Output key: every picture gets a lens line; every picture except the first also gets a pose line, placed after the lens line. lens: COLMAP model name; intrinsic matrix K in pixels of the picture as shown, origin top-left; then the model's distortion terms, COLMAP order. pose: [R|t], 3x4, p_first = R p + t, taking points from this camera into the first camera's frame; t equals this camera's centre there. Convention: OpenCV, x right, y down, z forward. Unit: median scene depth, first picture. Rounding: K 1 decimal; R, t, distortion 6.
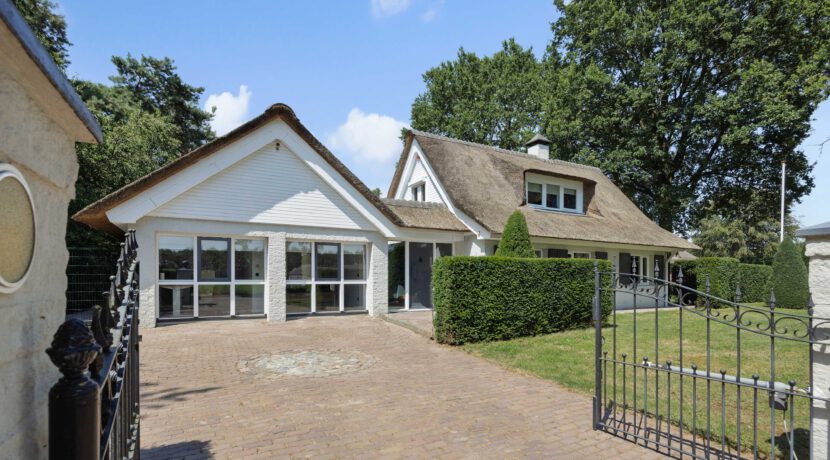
lens RADIAL K [[467.7, 0, 413.9], [0, 467.7, 266.9], [0, 0, 1]] dist [-0.001282, -0.000240]
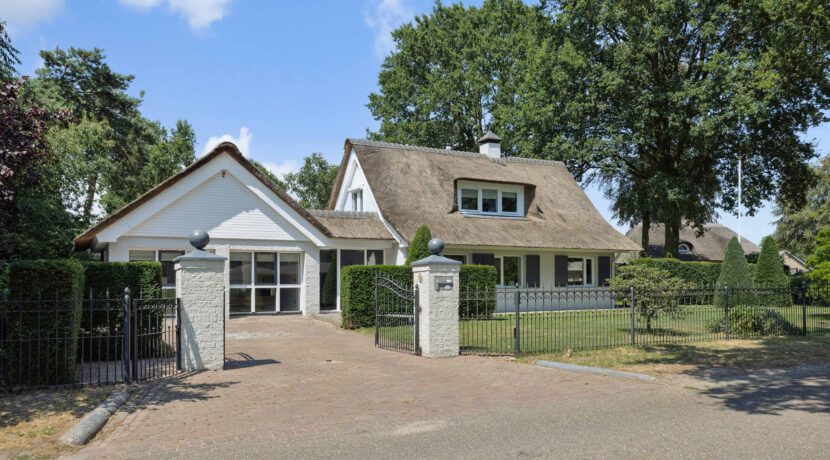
lens RADIAL K [[643.7, 0, 415.0], [0, 643.7, 230.0], [0, 0, 1]] dist [-0.000587, -0.003141]
pose [[0.999482, -0.008424, 0.031071, 0.109637], [0.010247, 0.998207, -0.058967, -0.007155], [-0.030519, 0.059255, 0.997776, -0.487697]]
